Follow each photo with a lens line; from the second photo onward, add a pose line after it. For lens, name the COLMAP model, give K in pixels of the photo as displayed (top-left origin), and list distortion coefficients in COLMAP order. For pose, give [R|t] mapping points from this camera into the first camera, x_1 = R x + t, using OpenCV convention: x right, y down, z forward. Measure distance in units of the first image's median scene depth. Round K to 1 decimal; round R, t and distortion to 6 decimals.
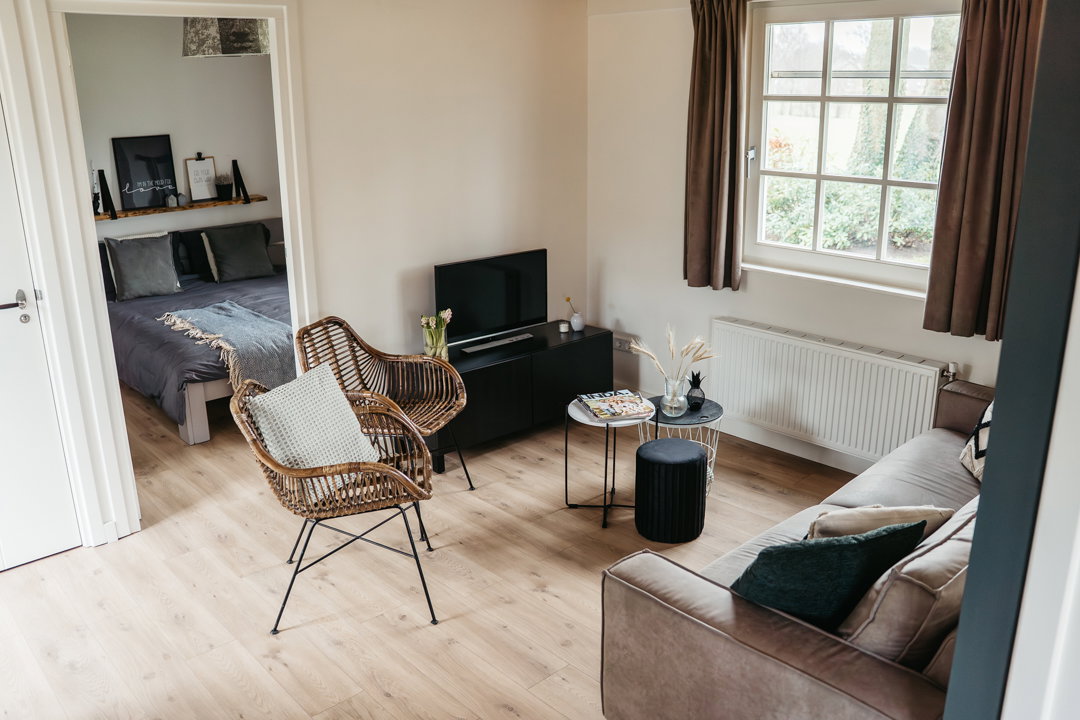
lens RADIAL K [[846.0, 0, 540.0], [0, 846.0, 360.0], [0, 0, 1]] dist [-0.233642, 0.203687]
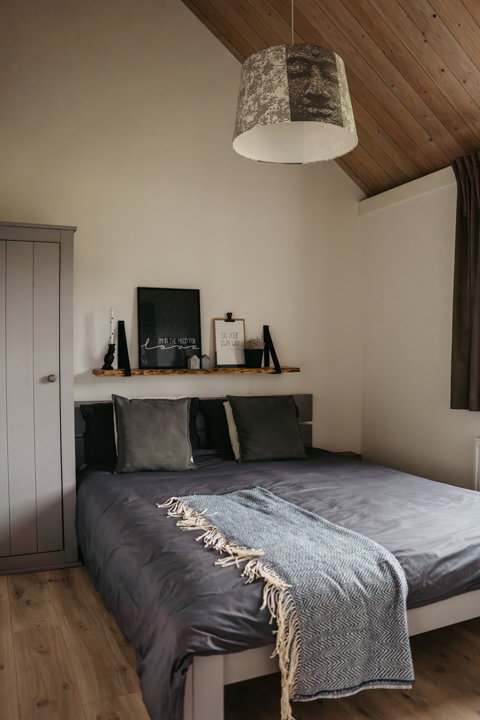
lens RADIAL K [[564.0, 0, 240.0], [0, 564.0, 360.0], [0, 0, 1]] dist [-0.233642, 0.203687]
pose [[0.945621, 0.007990, -0.325172, -0.226984], [-0.102242, 0.956329, -0.273827, -0.041562], [0.308784, 0.292183, 0.905142, 0.497976]]
